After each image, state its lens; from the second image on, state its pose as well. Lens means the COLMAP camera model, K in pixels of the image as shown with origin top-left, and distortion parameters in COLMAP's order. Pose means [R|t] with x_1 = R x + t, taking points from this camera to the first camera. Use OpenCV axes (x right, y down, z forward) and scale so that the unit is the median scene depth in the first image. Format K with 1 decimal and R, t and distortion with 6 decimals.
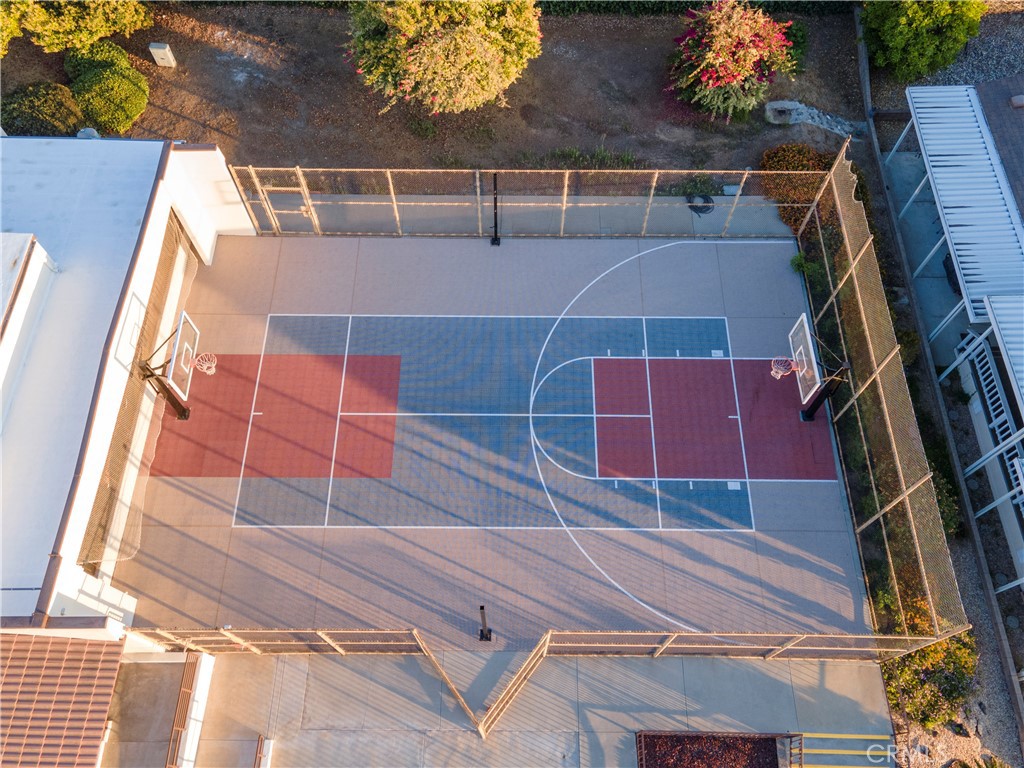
lens RADIAL K [[792.6, 0, 512.0], [0, 792.6, 384.0], [0, 0, 1]] dist [-0.000611, -0.001515]
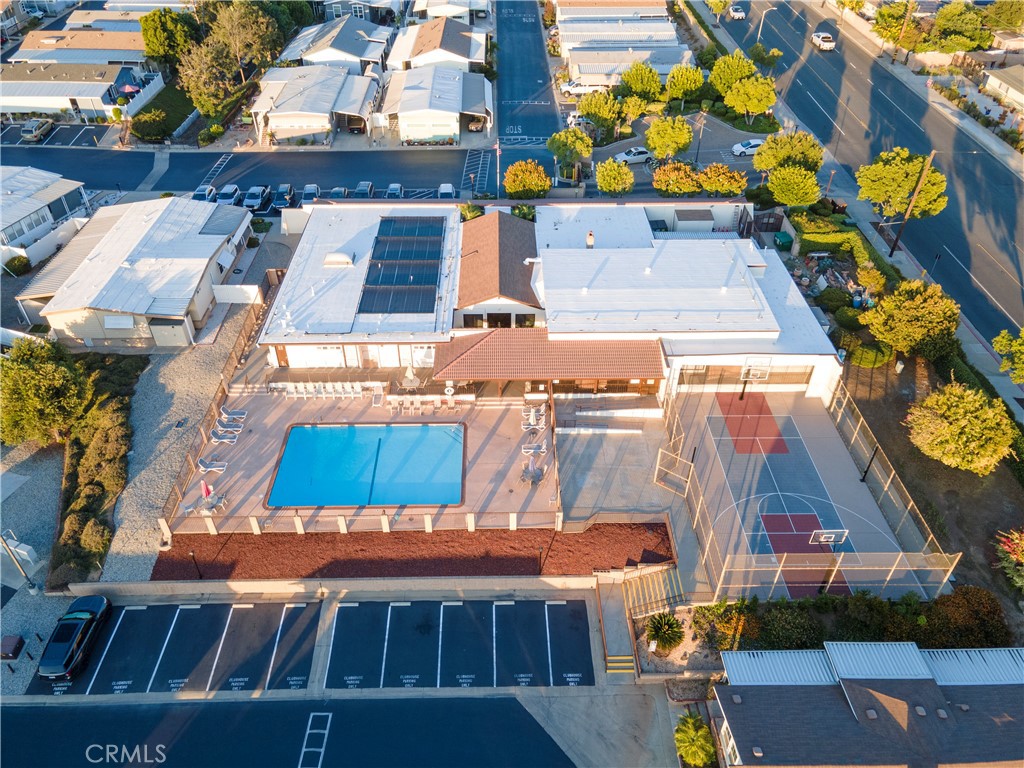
lens RADIAL K [[709.9, 0, 512.0], [0, 709.9, 384.0], [0, 0, 1]] dist [0.000173, -0.001621]
pose [[0.030916, 0.632943, -0.773581, 1.380757], [-0.890114, 0.369509, 0.266758, 0.063728], [0.454688, 0.680328, 0.574815, -0.789022]]
